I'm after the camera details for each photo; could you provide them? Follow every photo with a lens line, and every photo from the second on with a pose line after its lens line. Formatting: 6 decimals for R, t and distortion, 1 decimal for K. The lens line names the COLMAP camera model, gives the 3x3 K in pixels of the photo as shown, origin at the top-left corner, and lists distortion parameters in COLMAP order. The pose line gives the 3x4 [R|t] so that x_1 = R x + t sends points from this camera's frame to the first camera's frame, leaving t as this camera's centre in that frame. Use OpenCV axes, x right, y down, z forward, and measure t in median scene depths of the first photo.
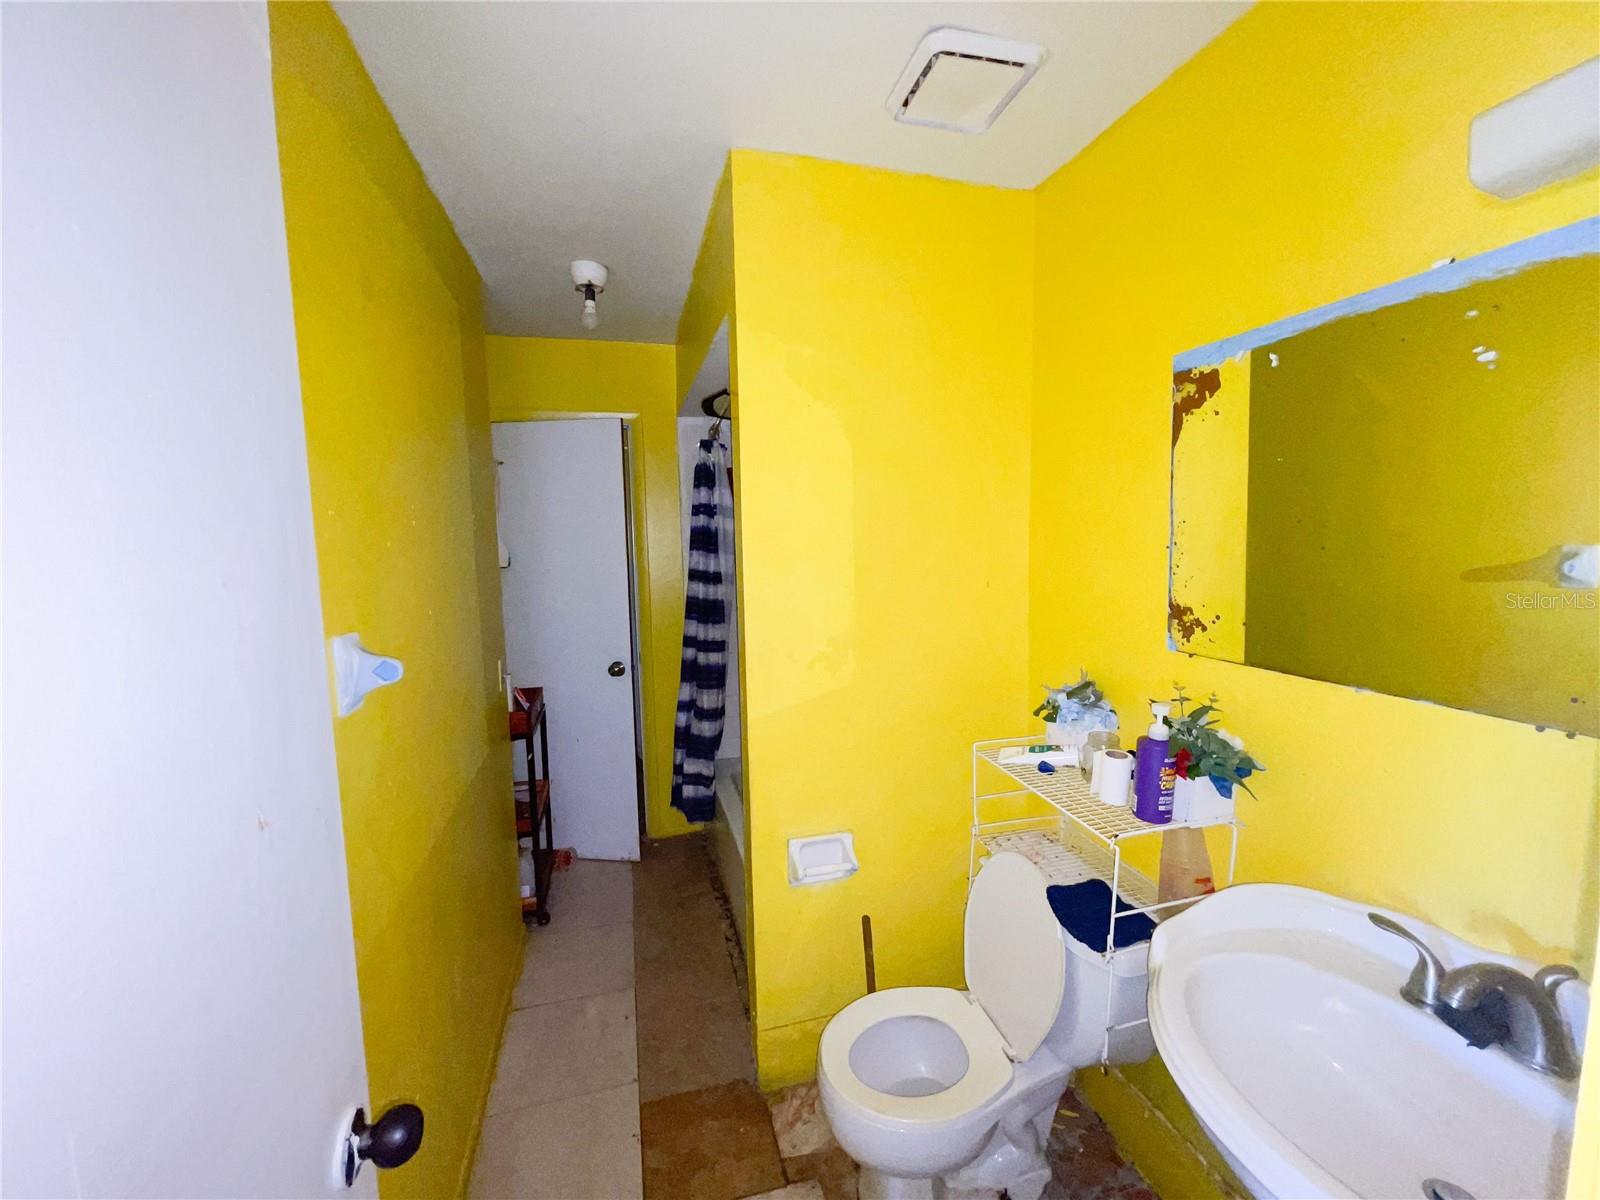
lens RADIAL K [[648.4, 0, 801.6], [0, 648.4, 596.1], [0, 0, 1]] dist [-0.000959, 0.000228]
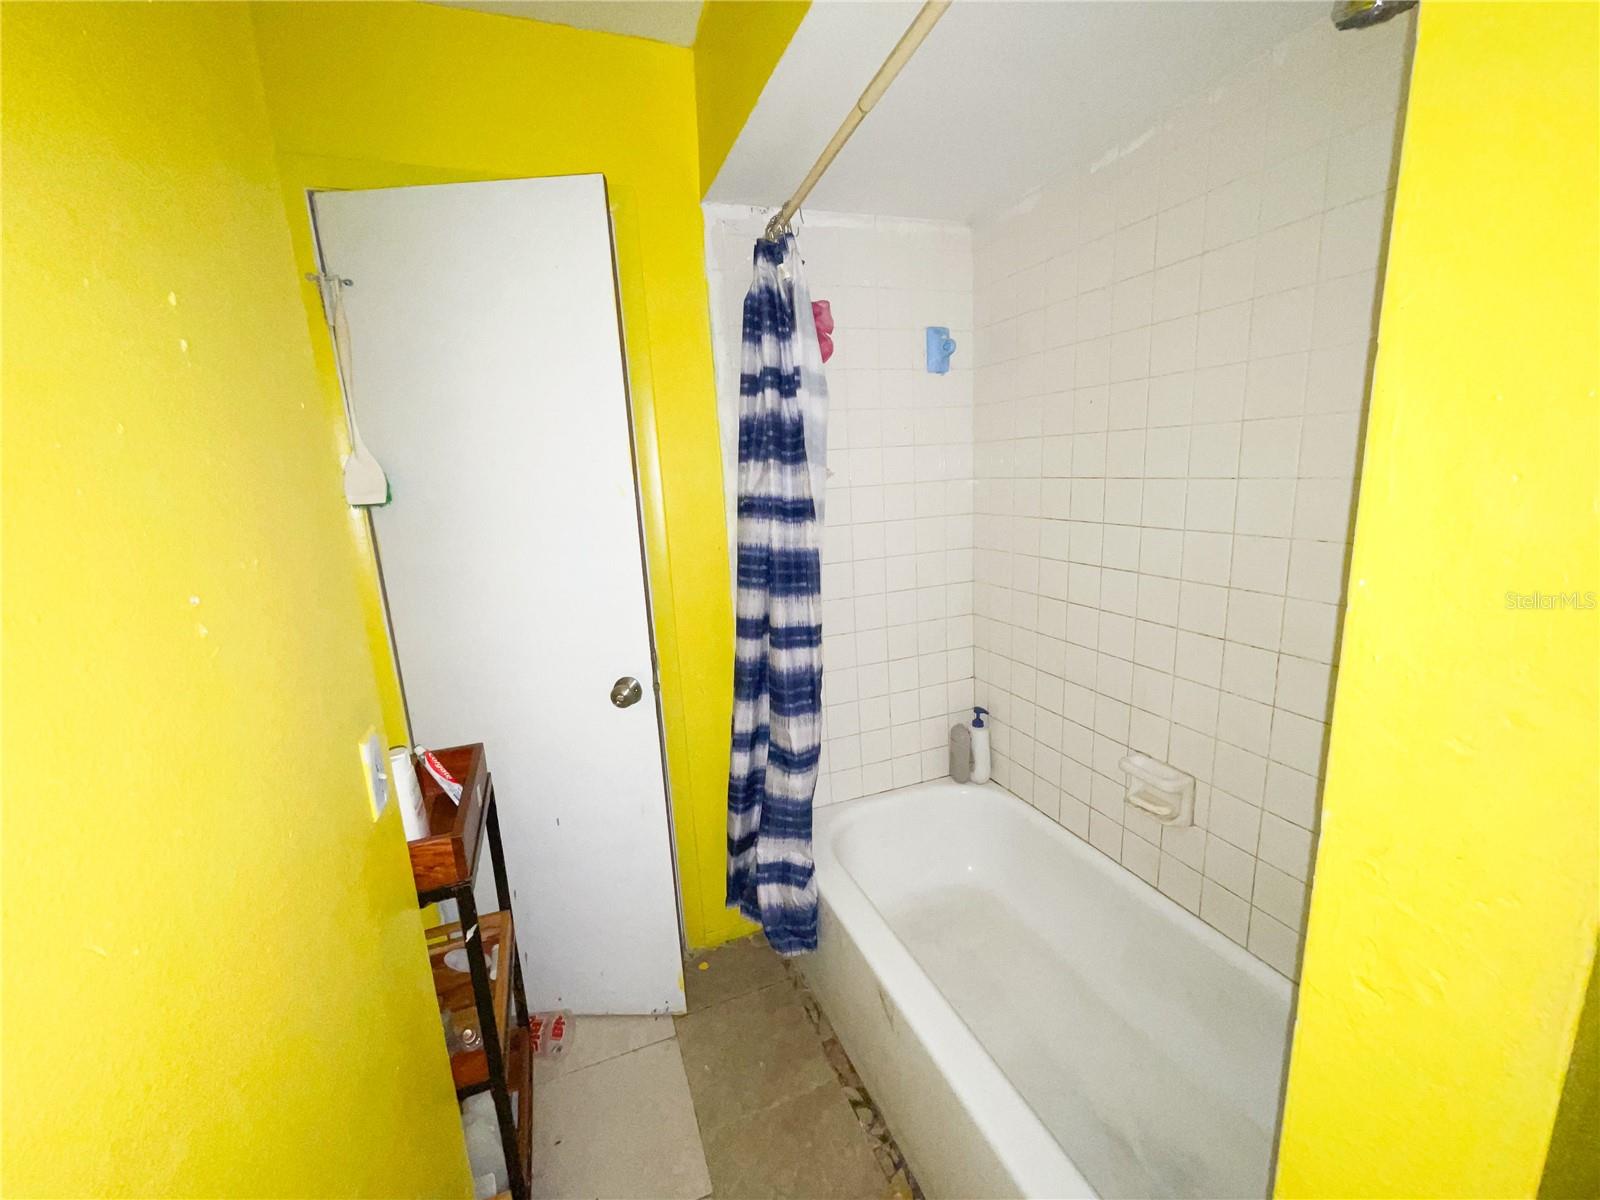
lens RADIAL K [[648.4, 0, 796.1], [0, 648.4, 601.5], [0, 0, 1]] dist [-0.000959, 0.000228]
pose [[0.994285, -0.049864, 0.094400, -0.188960], [0.039308, 0.993093, 0.110551, -0.012586], [-0.099261, -0.106209, 0.989377, 0.461340]]
